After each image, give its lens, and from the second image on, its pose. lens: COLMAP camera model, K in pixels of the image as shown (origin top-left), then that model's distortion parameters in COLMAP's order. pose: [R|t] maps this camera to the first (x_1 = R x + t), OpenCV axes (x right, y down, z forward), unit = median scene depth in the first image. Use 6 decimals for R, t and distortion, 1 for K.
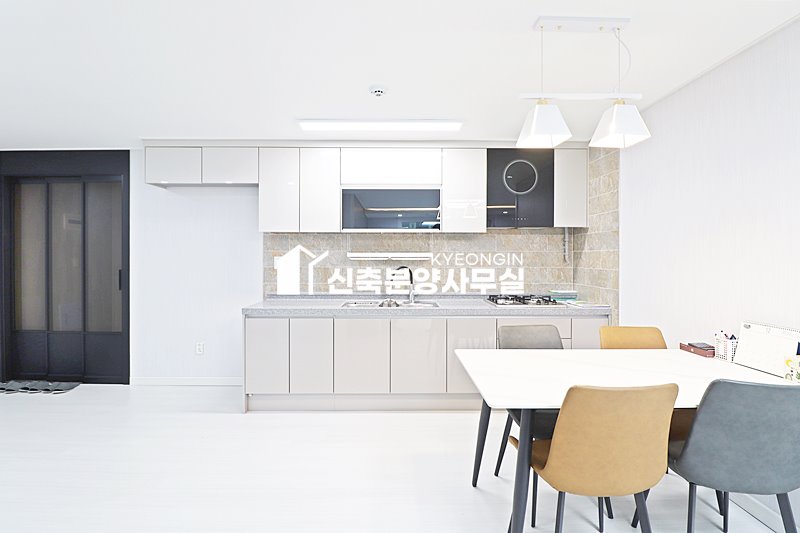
lens RADIAL K [[375.1, 0, 401.2], [0, 375.1, 260.9], [0, 0, 1]] dist [-0.004588, -0.009423]
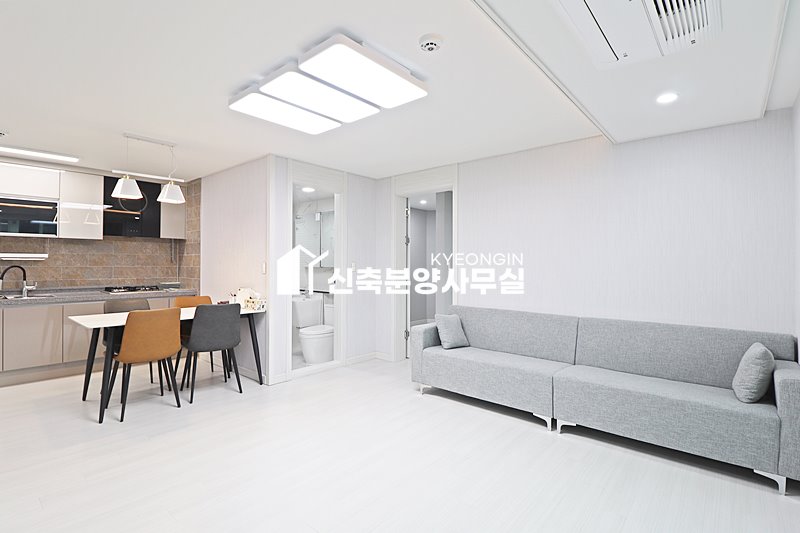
lens RADIAL K [[375.1, 0, 397.9], [0, 375.1, 260.8], [0, 0, 1]] dist [-0.004588, -0.009423]
pose [[0.663119, 0.007193, 0.748480, -0.065118], [0.001364, 0.999941, -0.010817, 0.014465], [-0.748513, 0.008194, 0.663070, -0.649182]]
